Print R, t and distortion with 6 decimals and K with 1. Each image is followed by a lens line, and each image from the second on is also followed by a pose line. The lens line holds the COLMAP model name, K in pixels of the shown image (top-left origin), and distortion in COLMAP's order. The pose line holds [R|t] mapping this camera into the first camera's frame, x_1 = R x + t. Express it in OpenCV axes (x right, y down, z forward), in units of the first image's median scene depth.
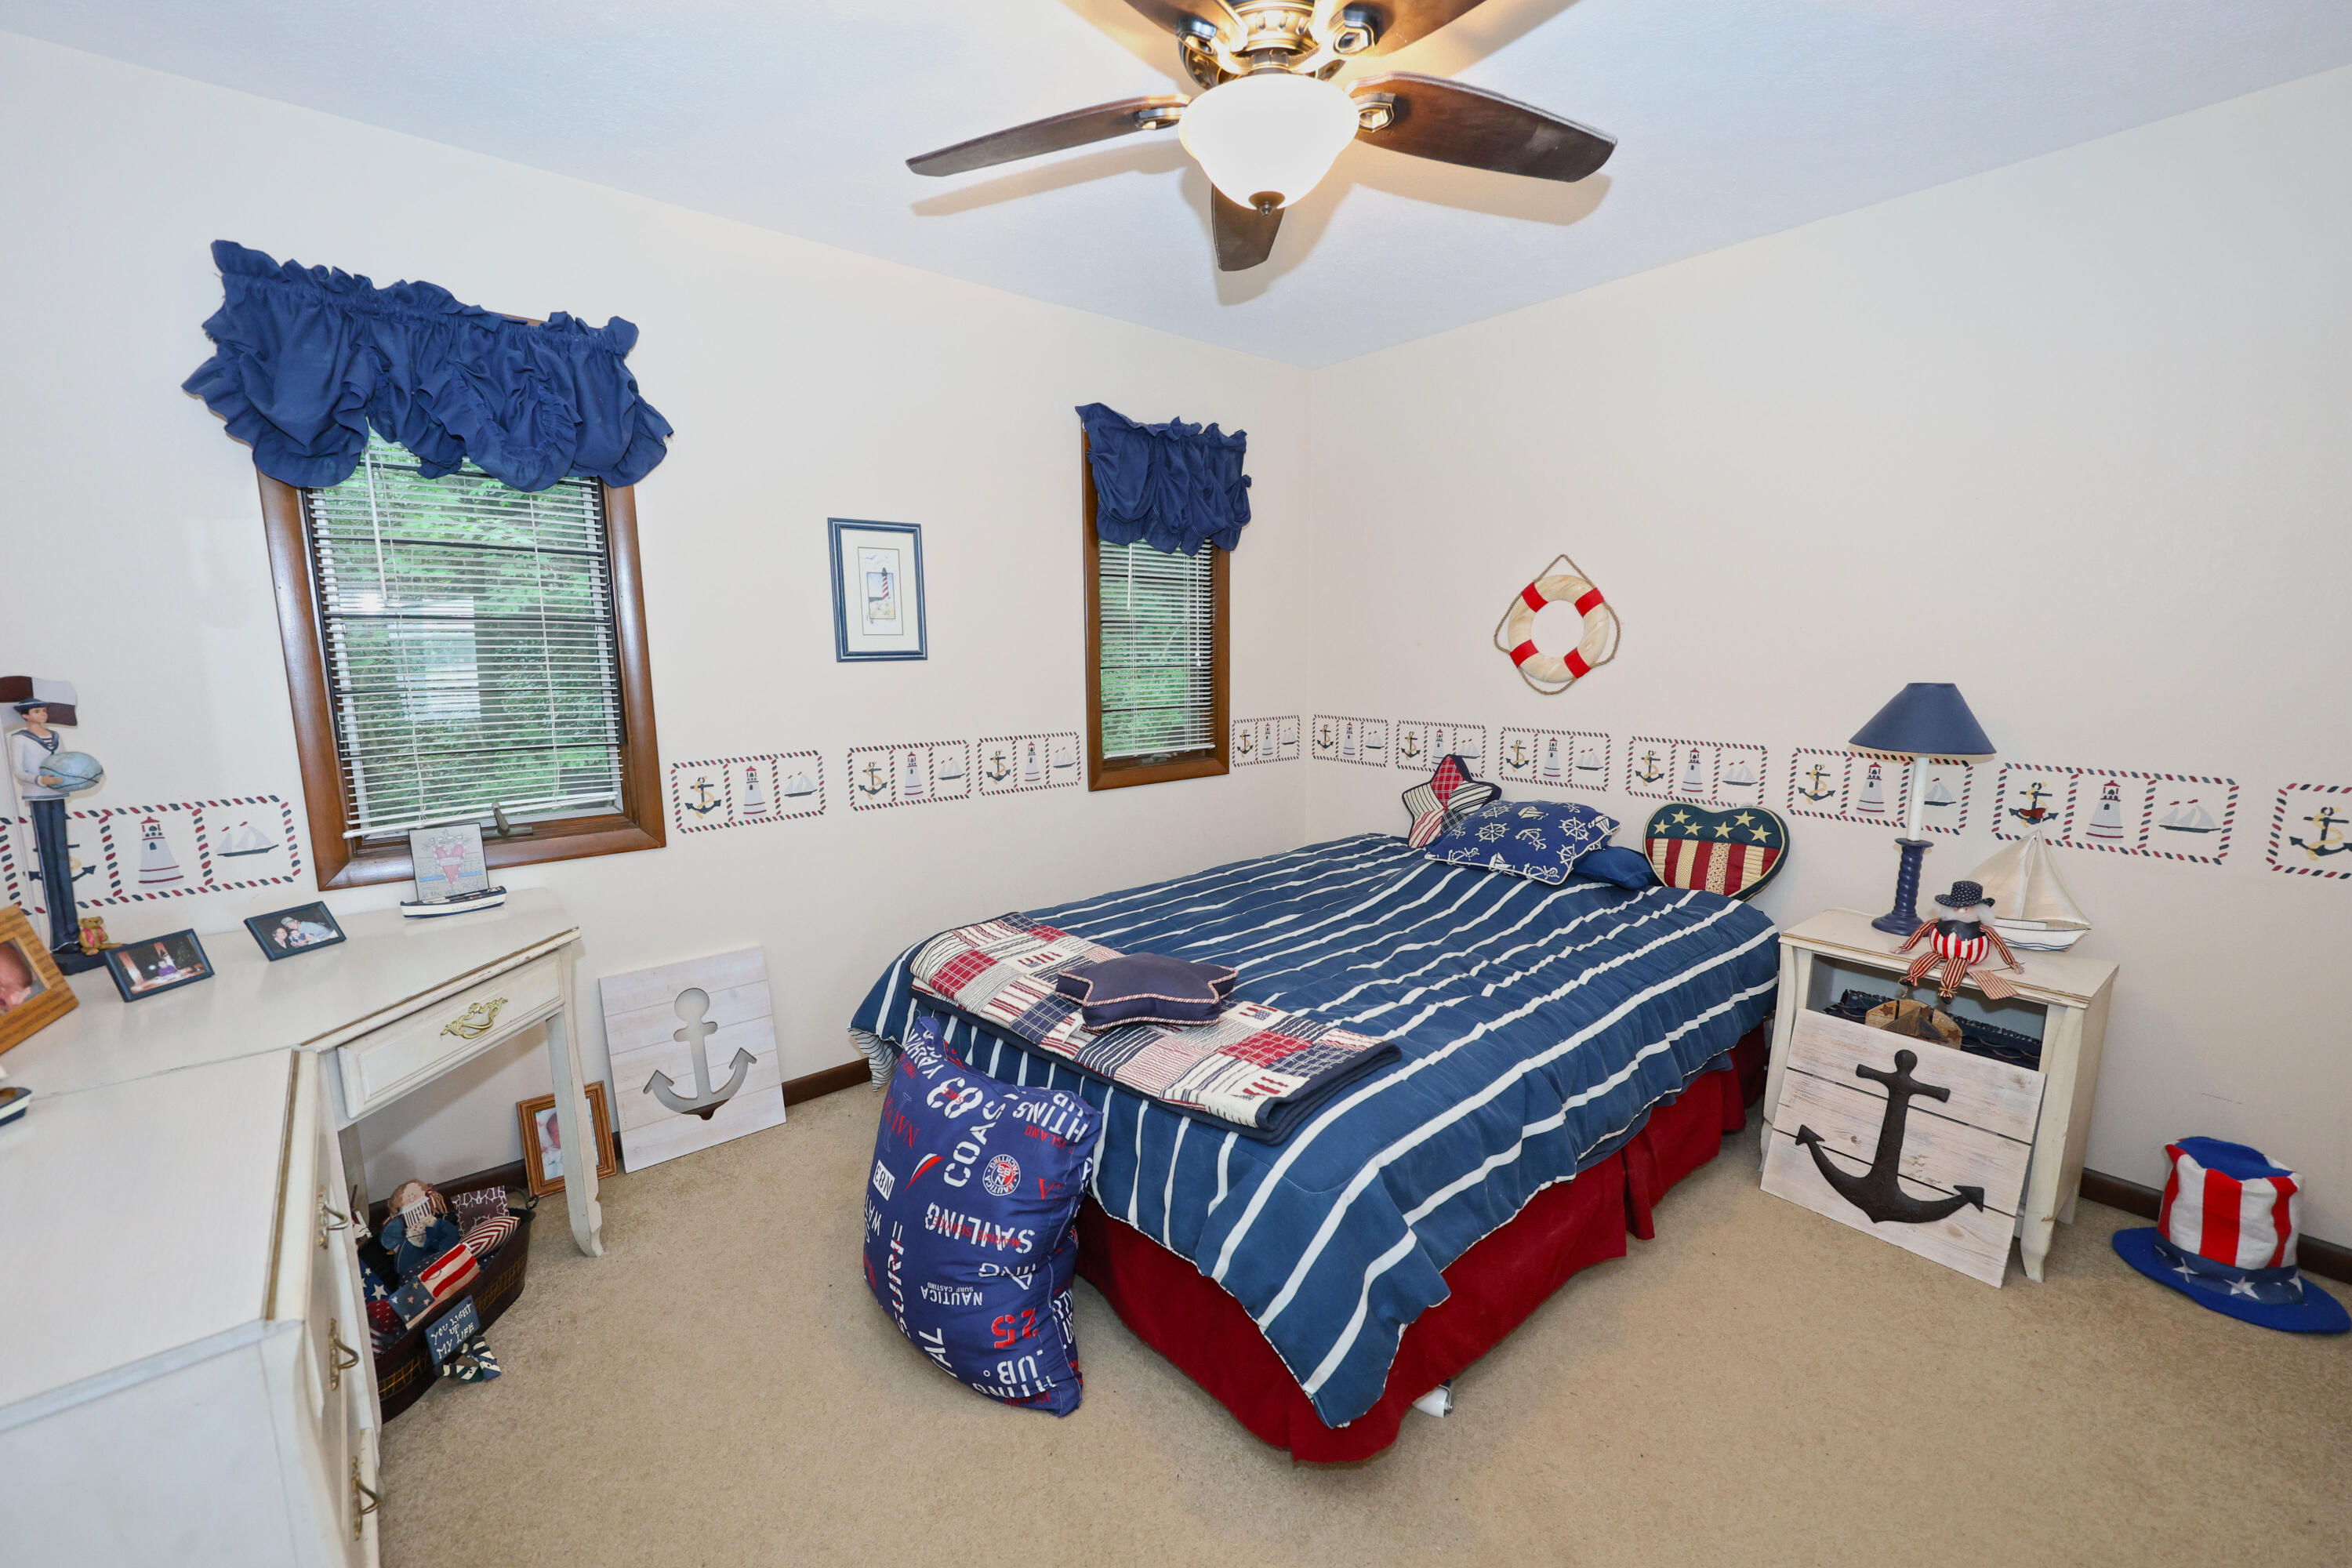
lens RADIAL K [[922.4, 0, 1176.0], [0, 922.4, 784.0], [0, 0, 1]] dist [-0.007544, 0.000145]
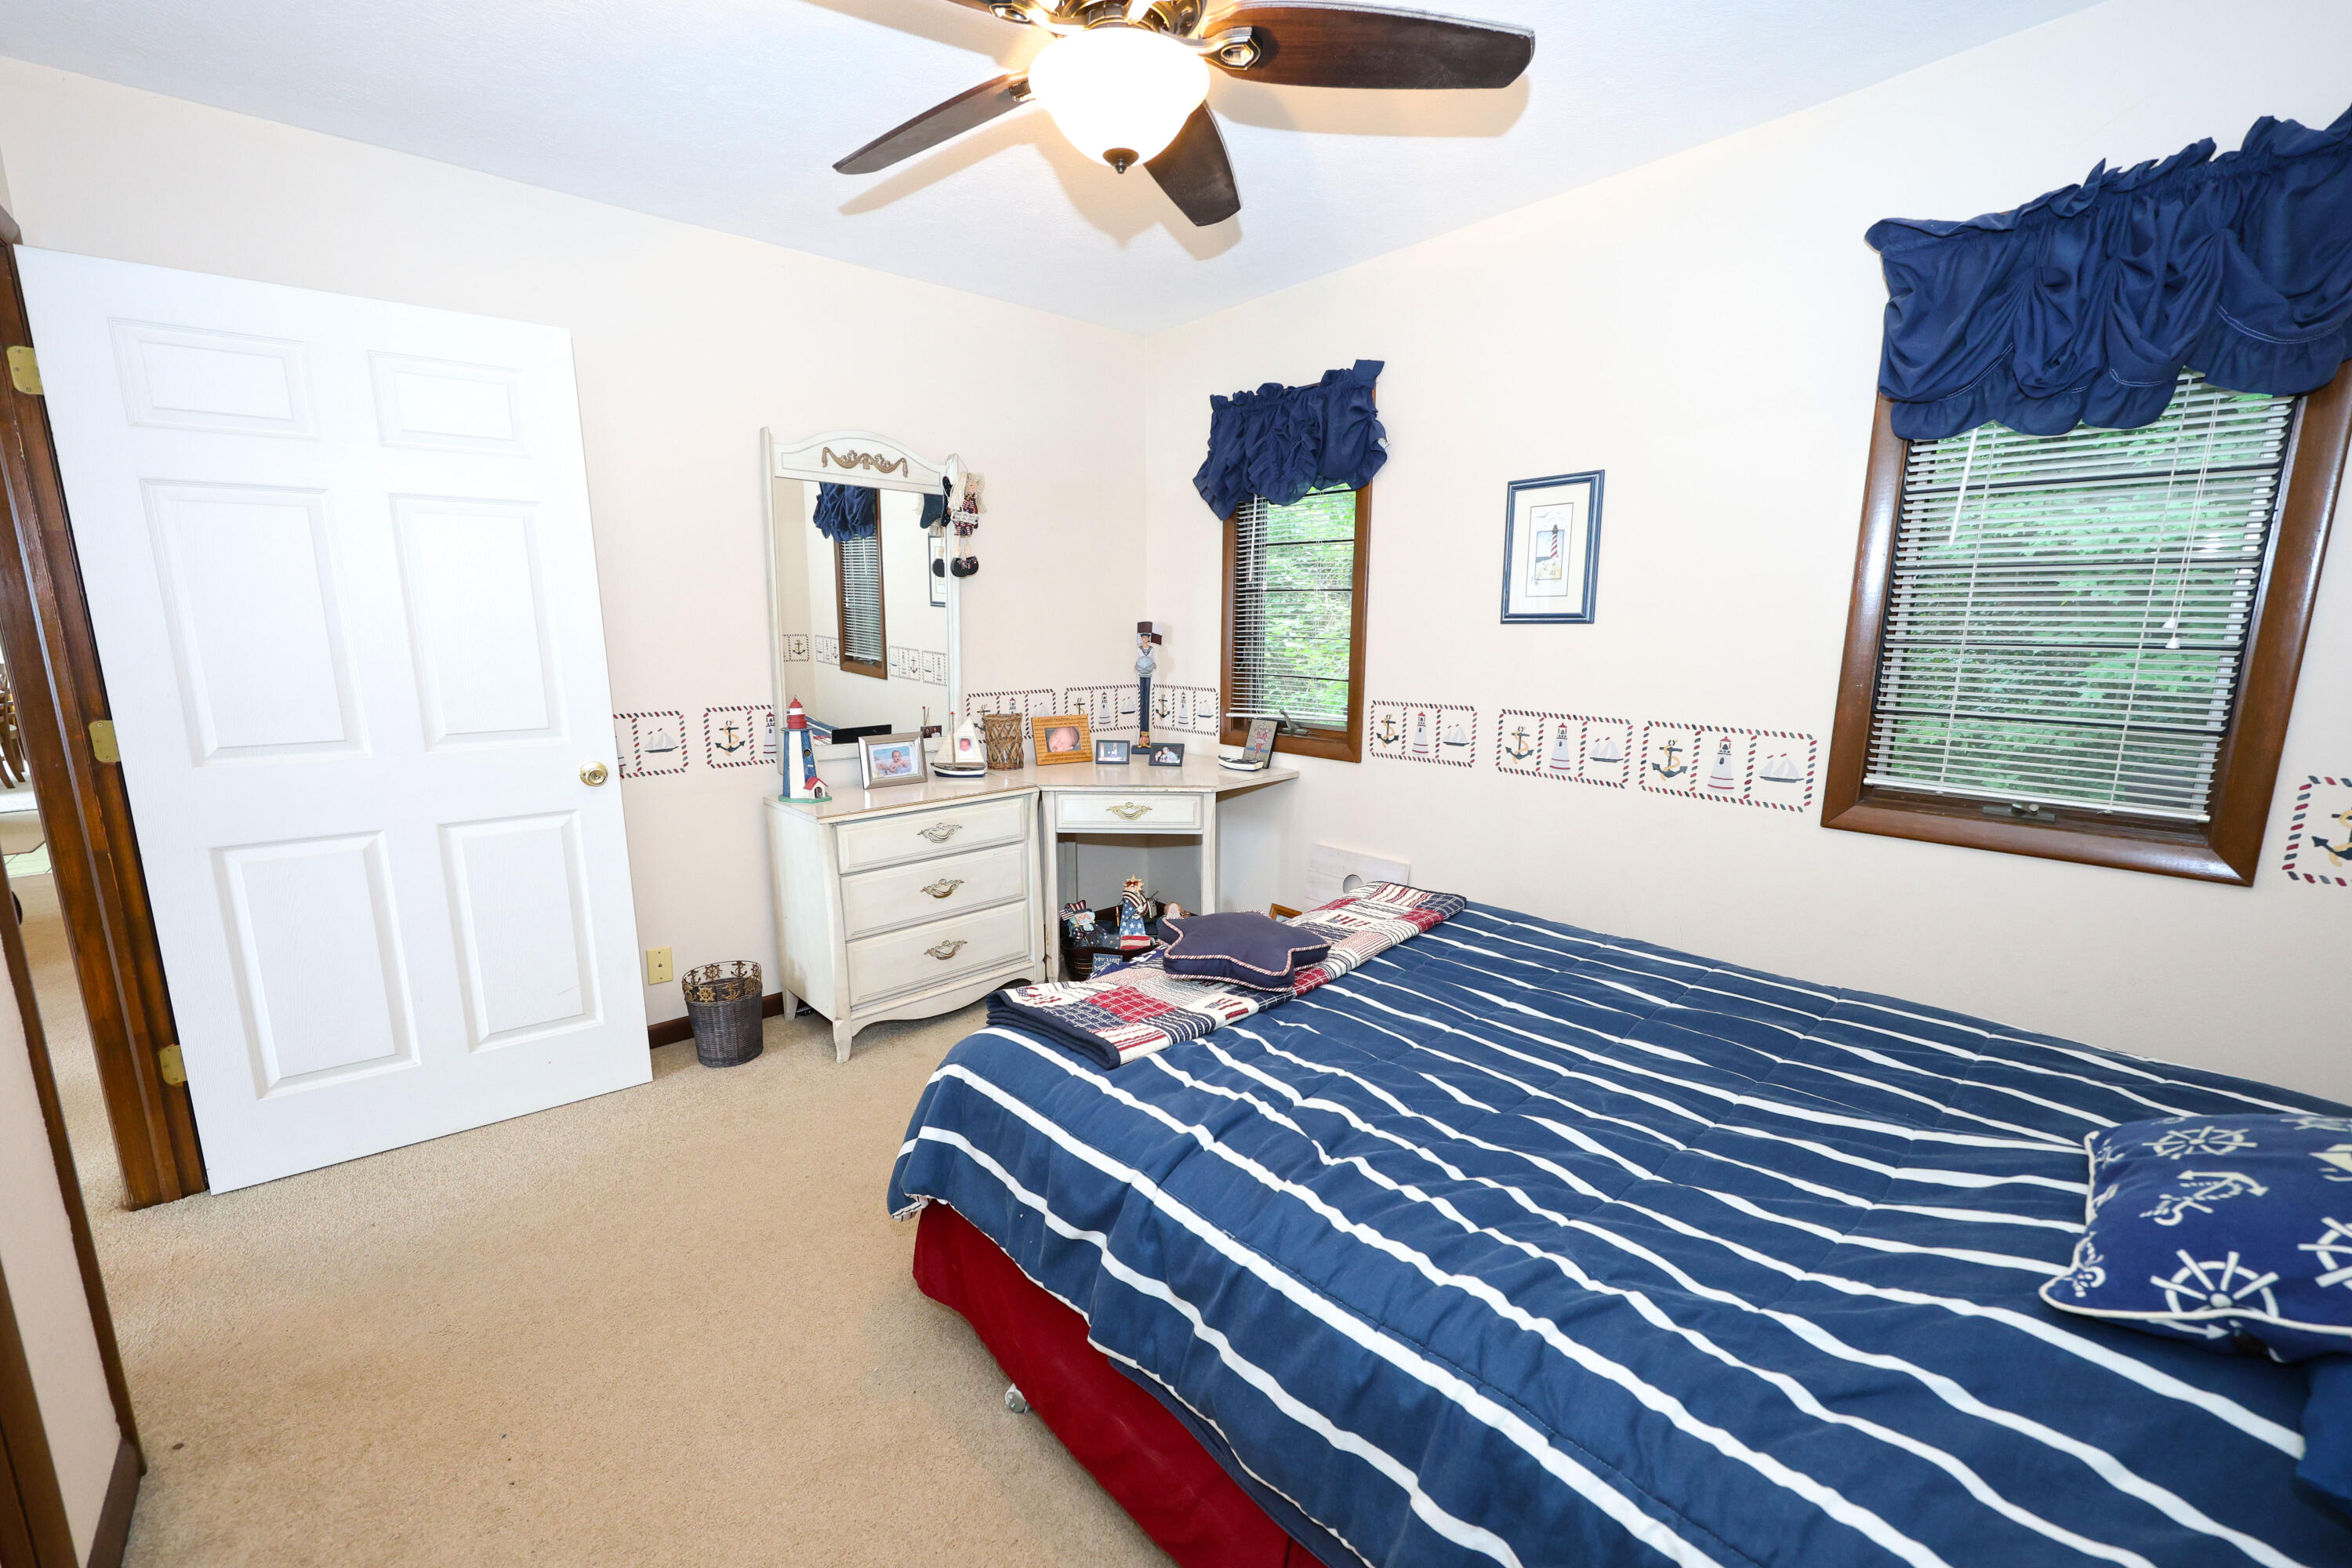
lens RADIAL K [[942.1, 0, 1184.2], [0, 942.1, 792.8], [0, 0, 1]] dist [-0.000454, -0.000174]
pose [[0.041688, 0.193081, -0.980297, 0.739199], [-0.146682, 0.971701, 0.185150, -0.099425], [0.988305, 0.136074, 0.068830, 0.653581]]
